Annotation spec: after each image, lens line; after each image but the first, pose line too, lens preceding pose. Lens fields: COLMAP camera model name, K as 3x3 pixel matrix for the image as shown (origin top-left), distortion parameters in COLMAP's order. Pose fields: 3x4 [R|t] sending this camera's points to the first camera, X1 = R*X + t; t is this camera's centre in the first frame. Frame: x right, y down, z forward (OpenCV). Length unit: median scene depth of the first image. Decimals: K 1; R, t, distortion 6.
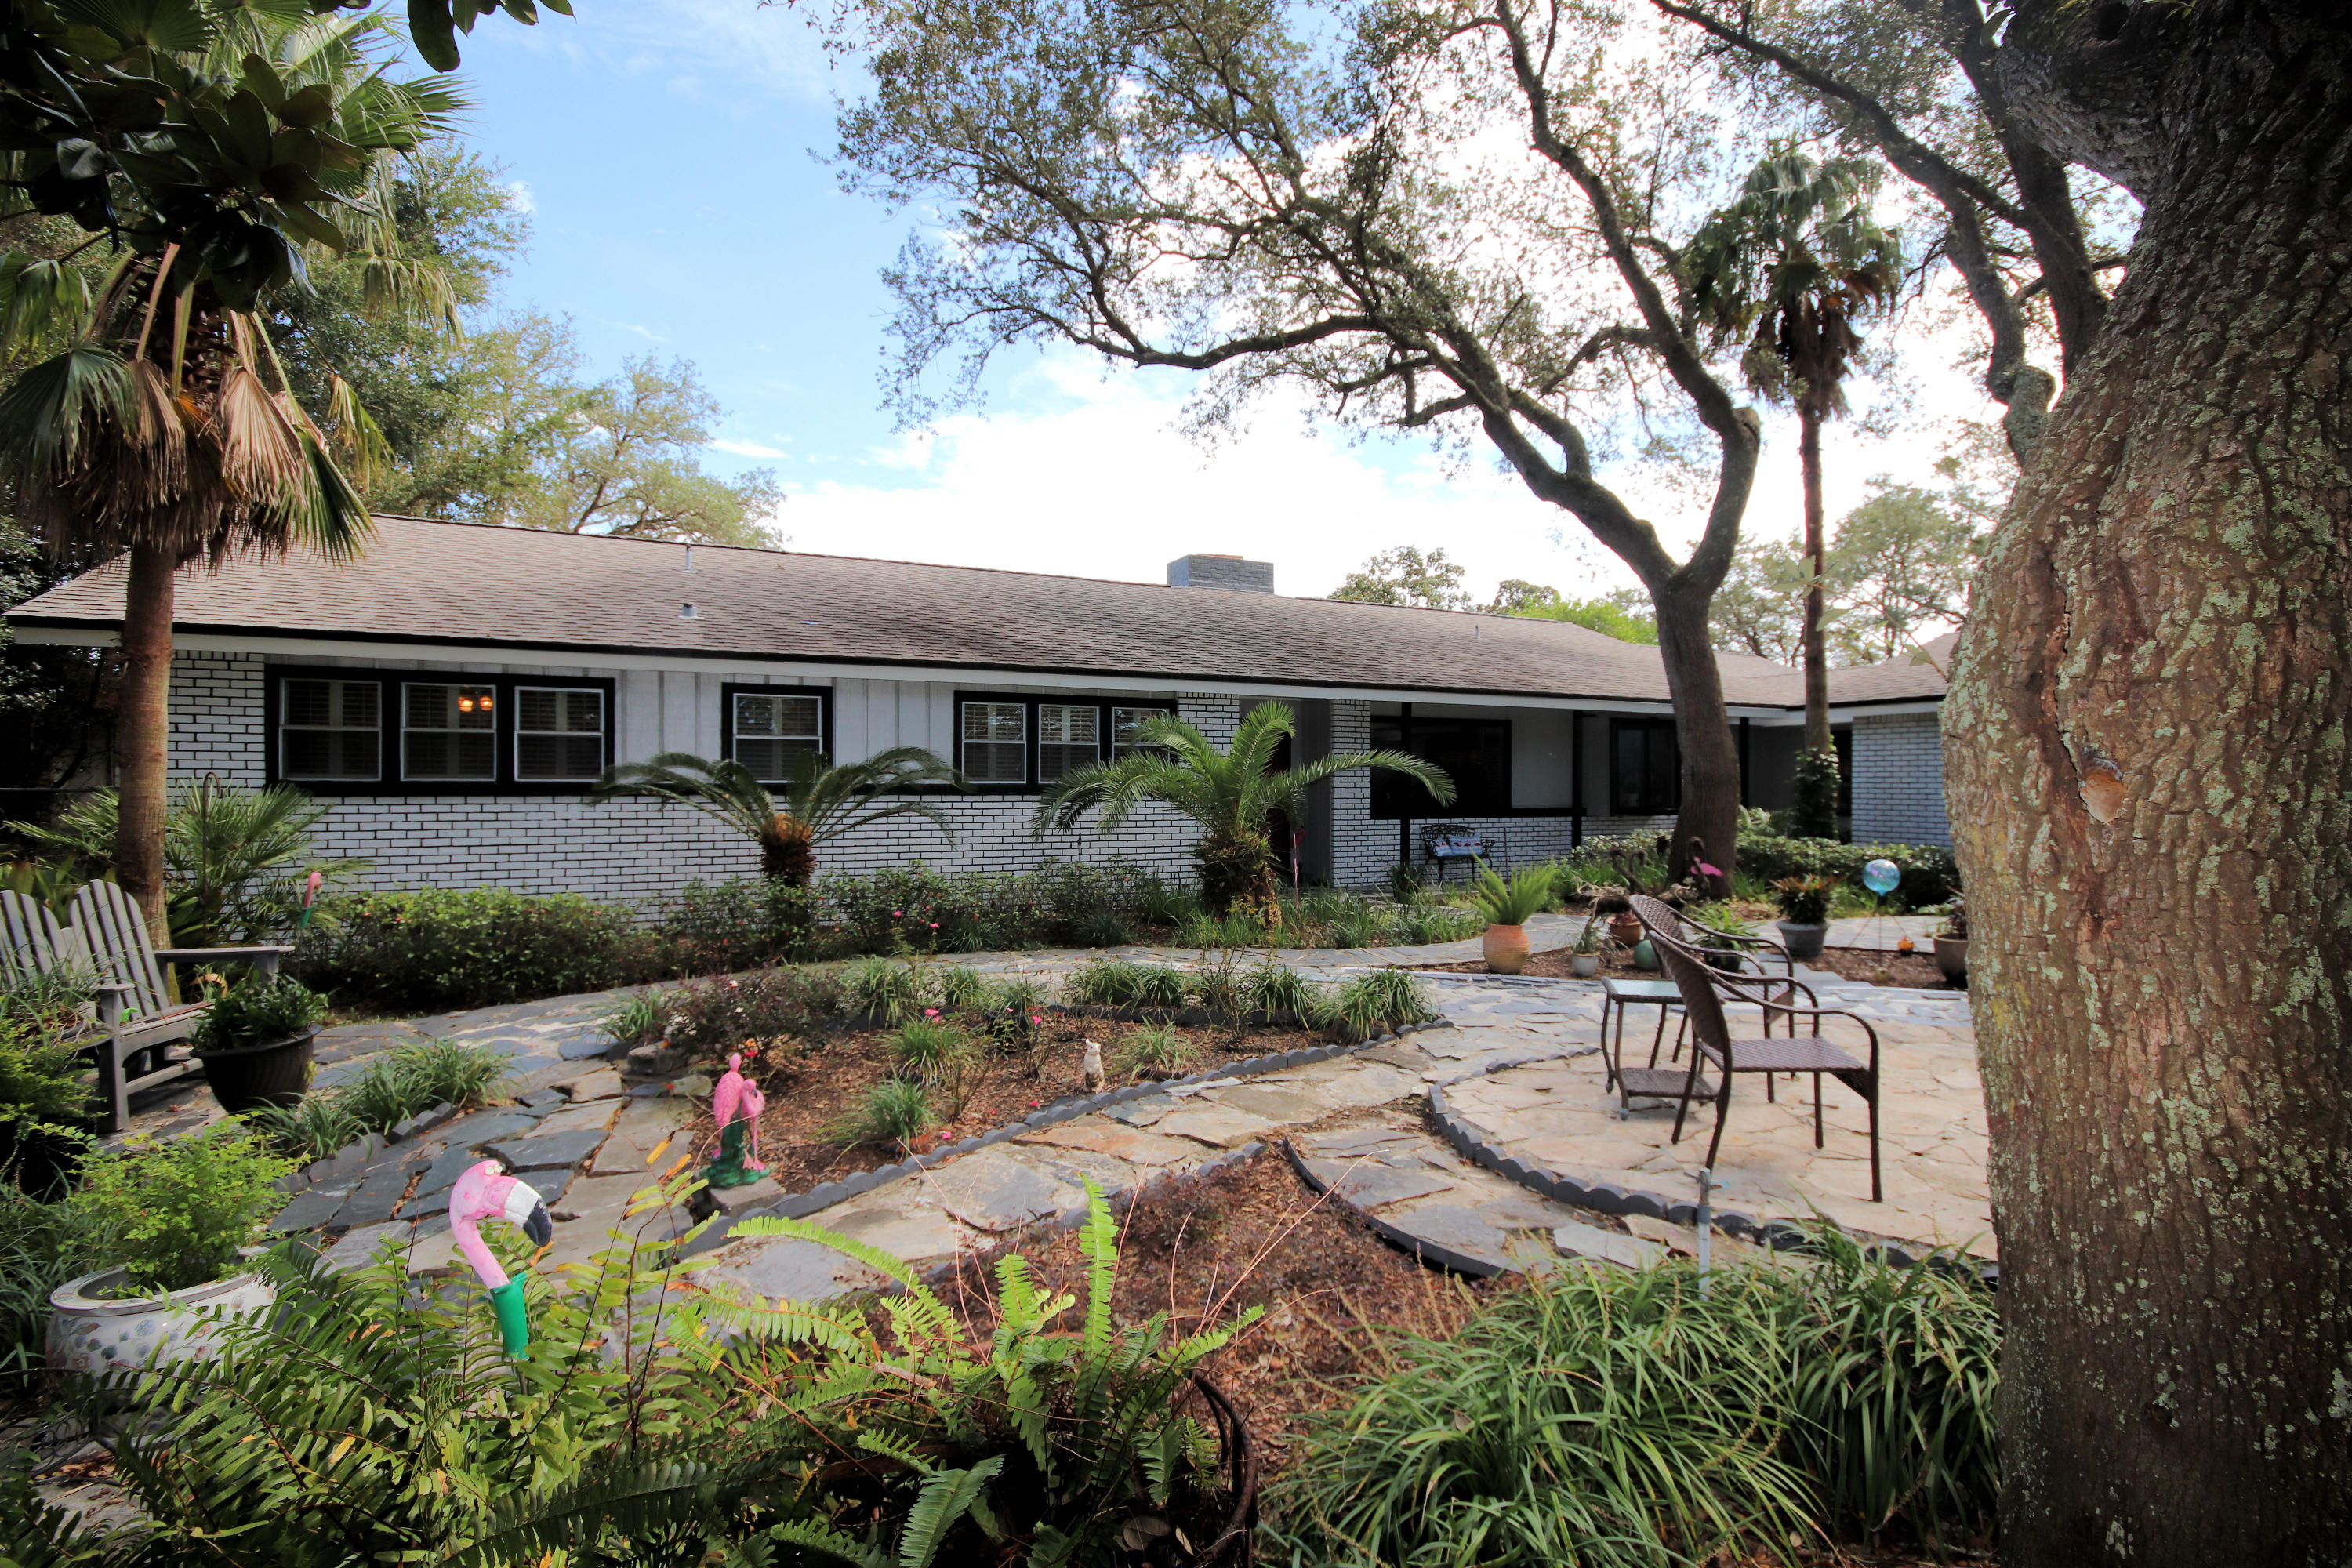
lens RADIAL K [[1164.9, 0, 1249.2], [0, 1164.9, 784.0], [0, 0, 1]] dist [0.000282, -0.001190]
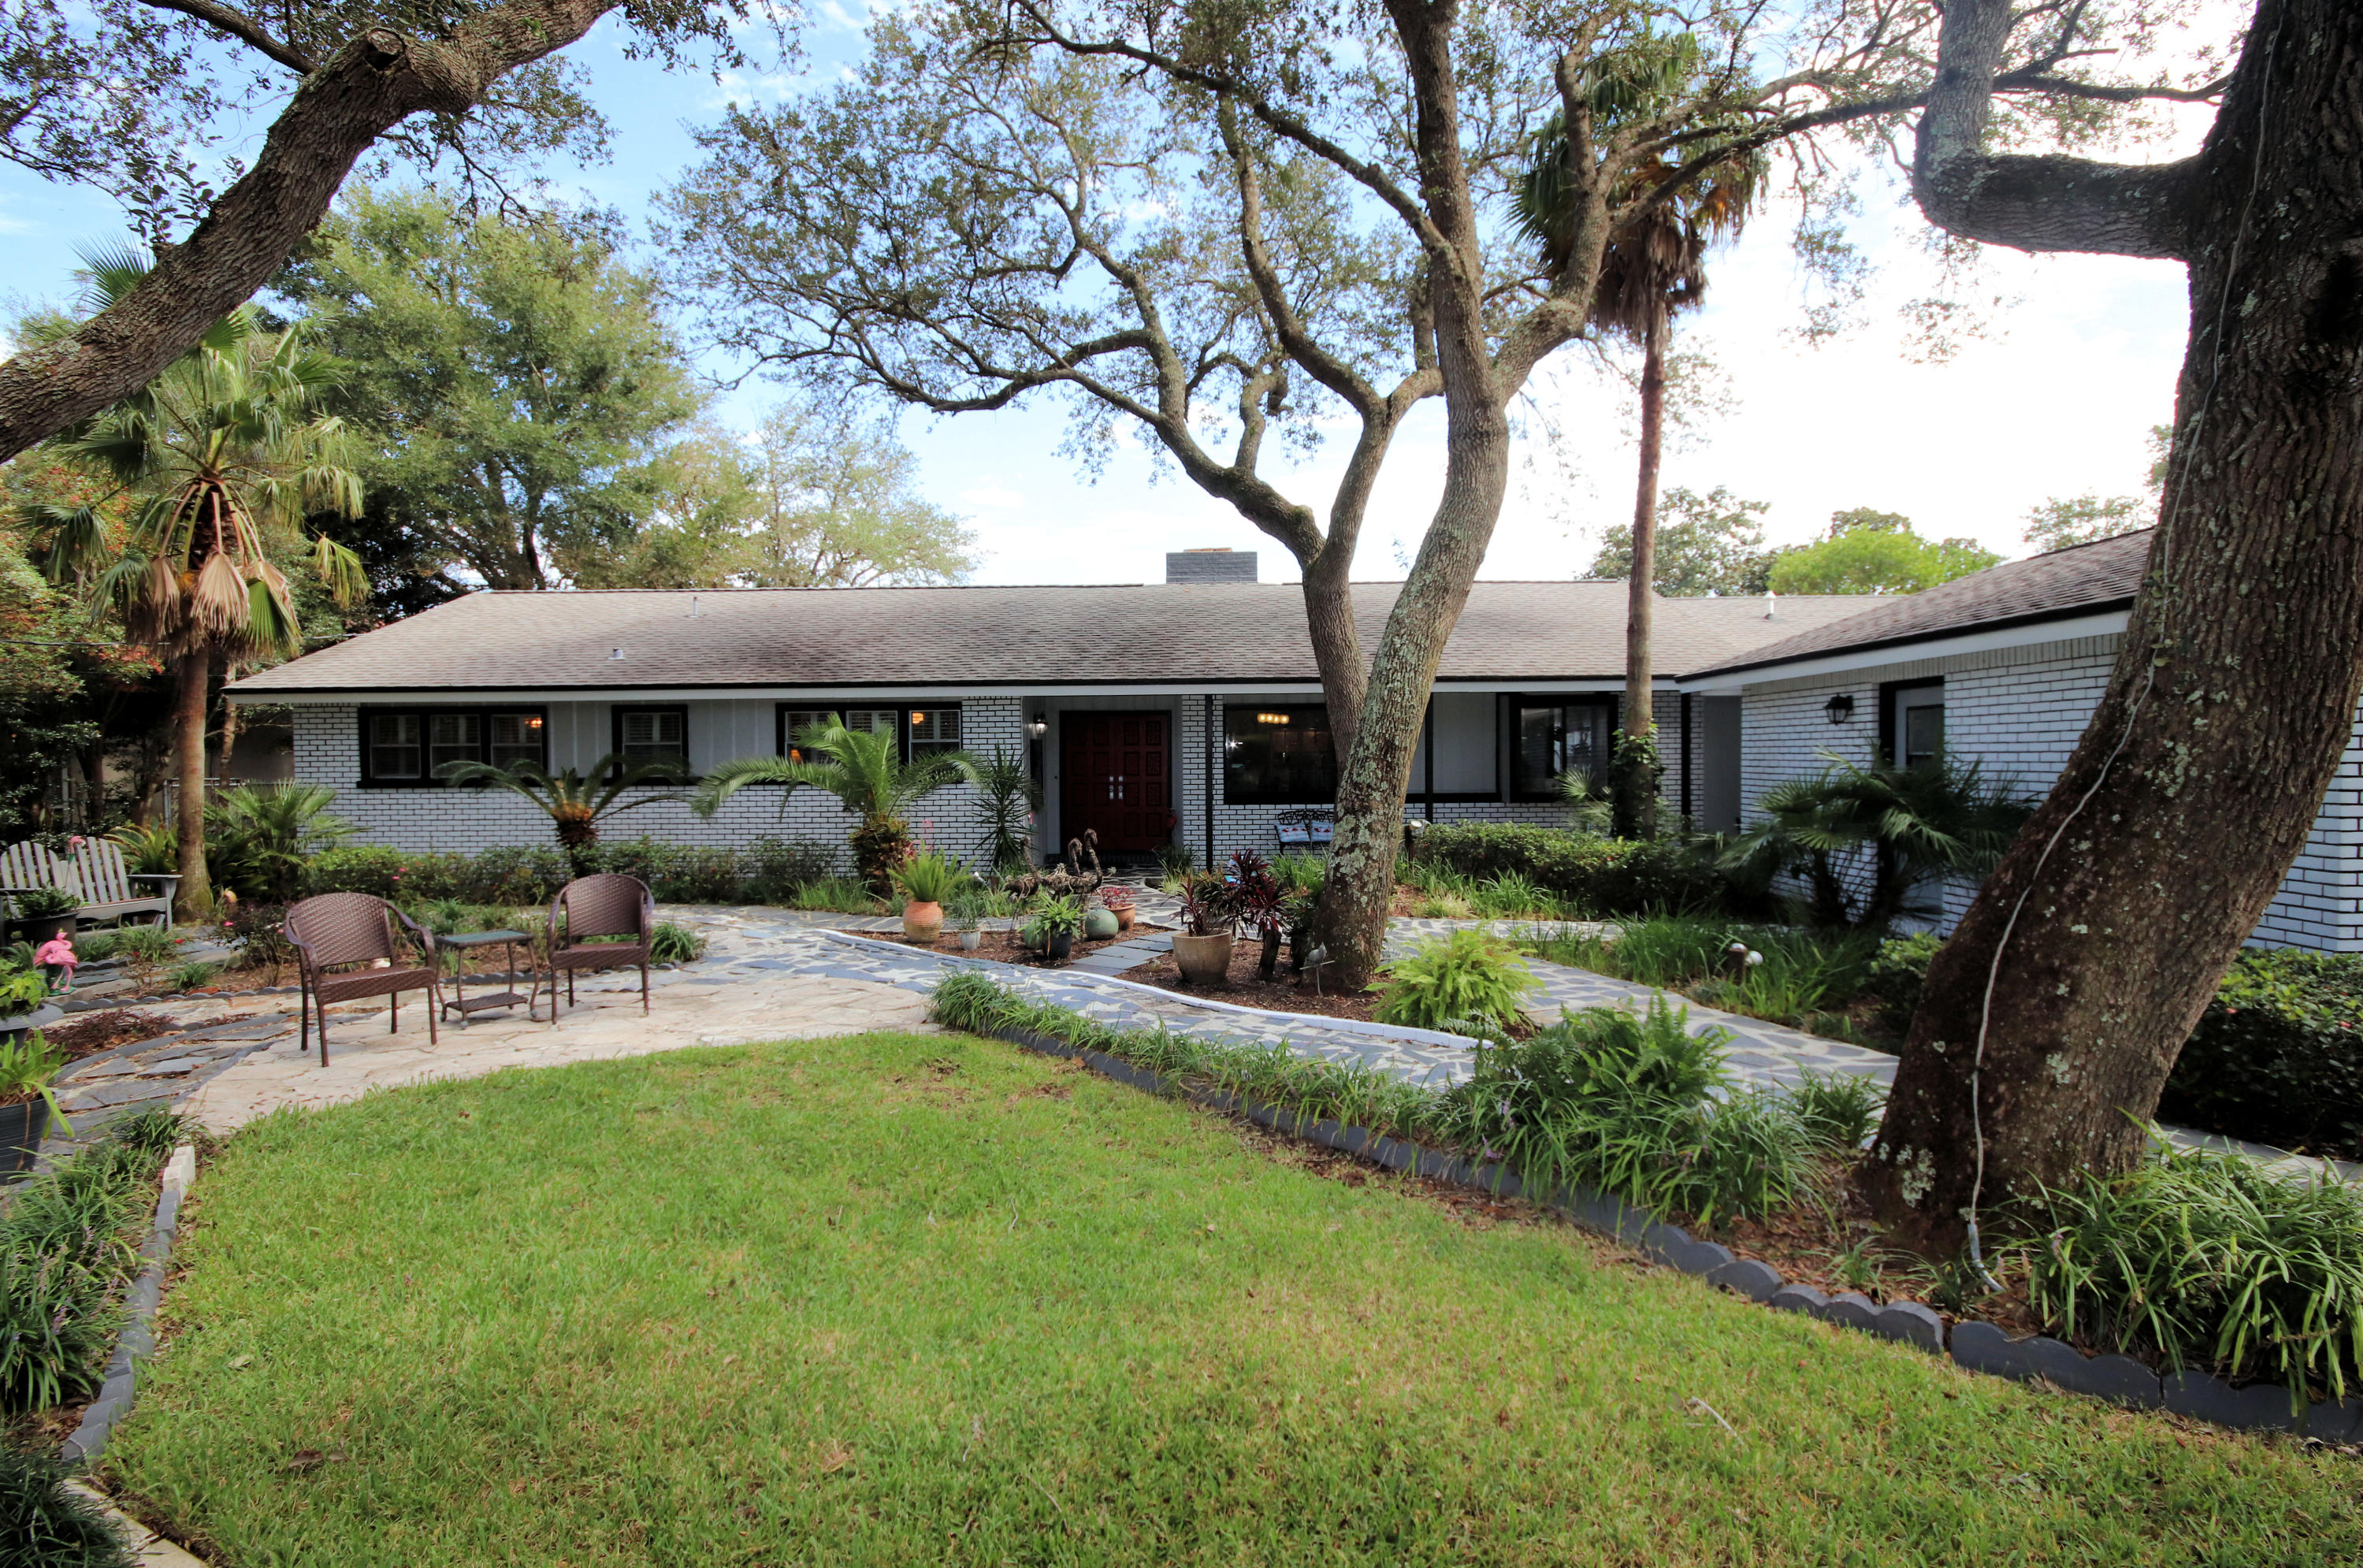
lens RADIAL K [[1147.9, 0, 1145.4], [0, 1147.9, 793.9], [0, 0, 1]] dist [0.009119, -0.016379]
pose [[0.879091, 0.006267, -0.476612, 0.681340], [0.012028, 0.999303, 0.035325, -0.019808], [0.476502, -0.036787, 0.878404, 0.078722]]
